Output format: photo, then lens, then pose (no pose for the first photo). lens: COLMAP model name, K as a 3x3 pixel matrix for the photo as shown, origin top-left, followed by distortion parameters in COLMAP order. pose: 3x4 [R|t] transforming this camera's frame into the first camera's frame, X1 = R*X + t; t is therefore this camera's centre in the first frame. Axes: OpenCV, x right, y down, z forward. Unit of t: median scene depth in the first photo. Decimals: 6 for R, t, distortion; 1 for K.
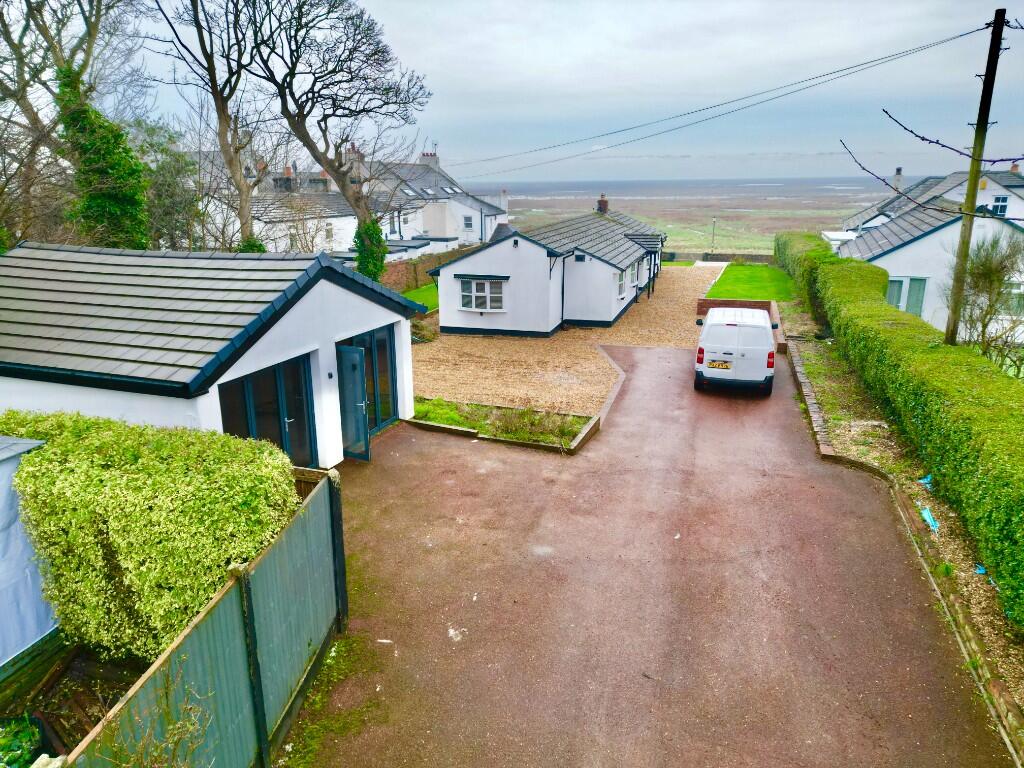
lens RADIAL K [[708.6, 0, 511.9], [0, 708.6, 381.9], [0, 0, 1]] dist [0.038401, -0.010956]
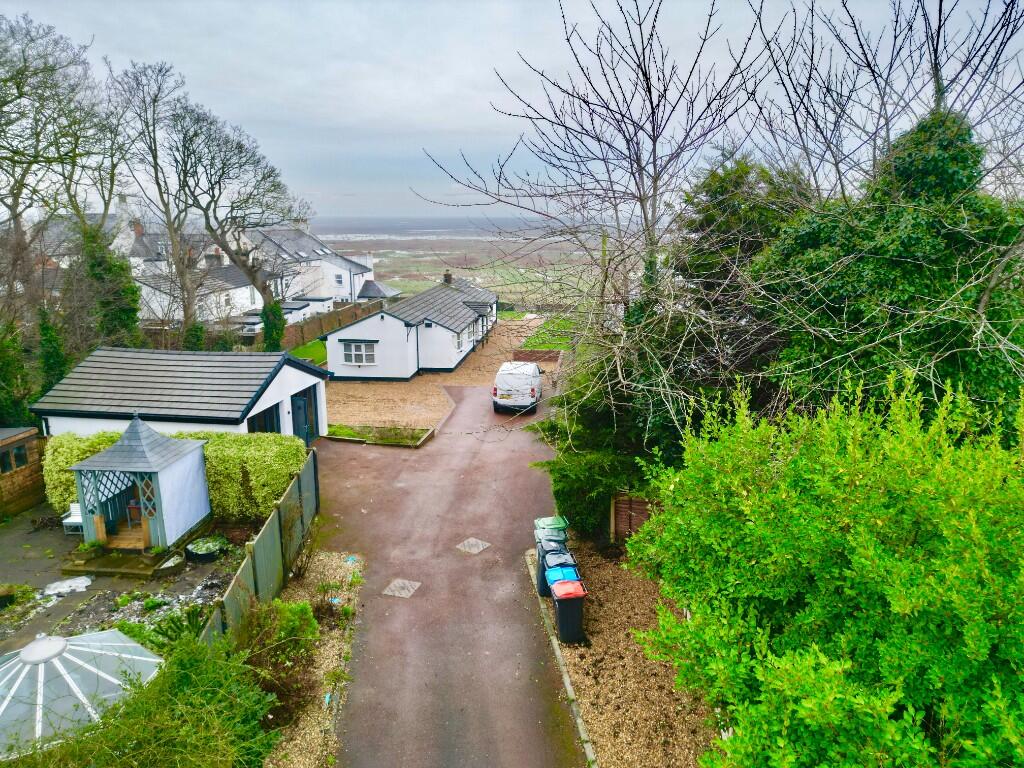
lens RADIAL K [[708.6, 0, 522.0], [0, 708.6, 384.2], [0, 0, 1]] dist [0.038401, -0.010956]
pose [[0.980244, -0.040713, 0.193555, -0.001085], [0.048844, 0.998105, -0.037420, 0.008248], [-0.191665, 0.046134, 0.980376, -0.487718]]
